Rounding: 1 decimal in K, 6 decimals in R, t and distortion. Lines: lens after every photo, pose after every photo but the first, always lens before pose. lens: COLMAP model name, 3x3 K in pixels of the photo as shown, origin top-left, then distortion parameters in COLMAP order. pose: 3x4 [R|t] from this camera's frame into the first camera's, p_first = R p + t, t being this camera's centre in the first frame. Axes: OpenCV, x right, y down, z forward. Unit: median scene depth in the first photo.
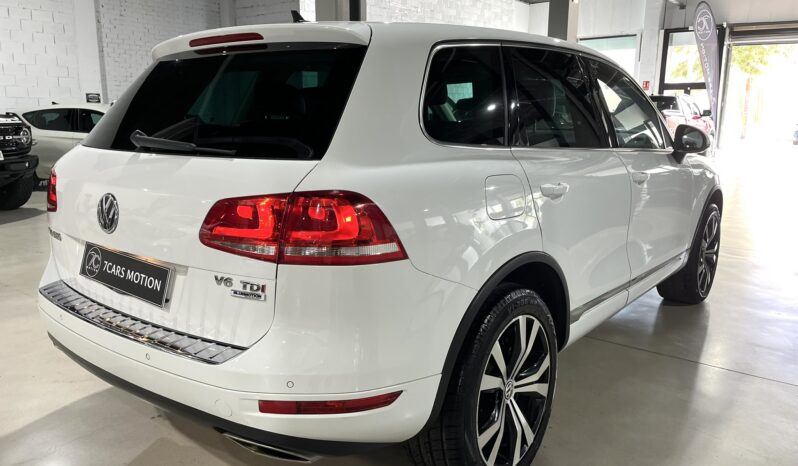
lens RADIAL K [[604.4, 0, 399.3], [0, 604.4, 226.6], [0, 0, 1]] dist [0.052296, -0.078531]
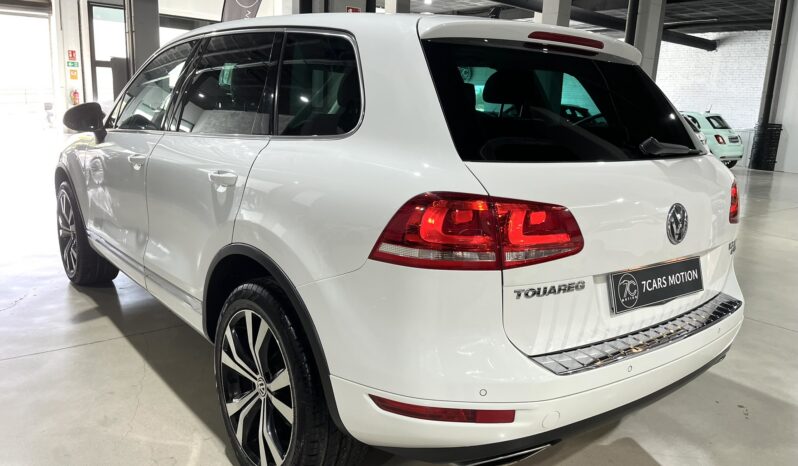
lens RADIAL K [[608.5, 0, 407.3], [0, 608.5, 236.3], [0, 0, 1]] dist [0.025206, 0.001710]
pose [[0.216134, -0.199257, 0.955815, -1.603701], [0.139887, 0.975174, 0.171660, -0.245758], [-0.966291, 0.096605, 0.238641, 1.253080]]
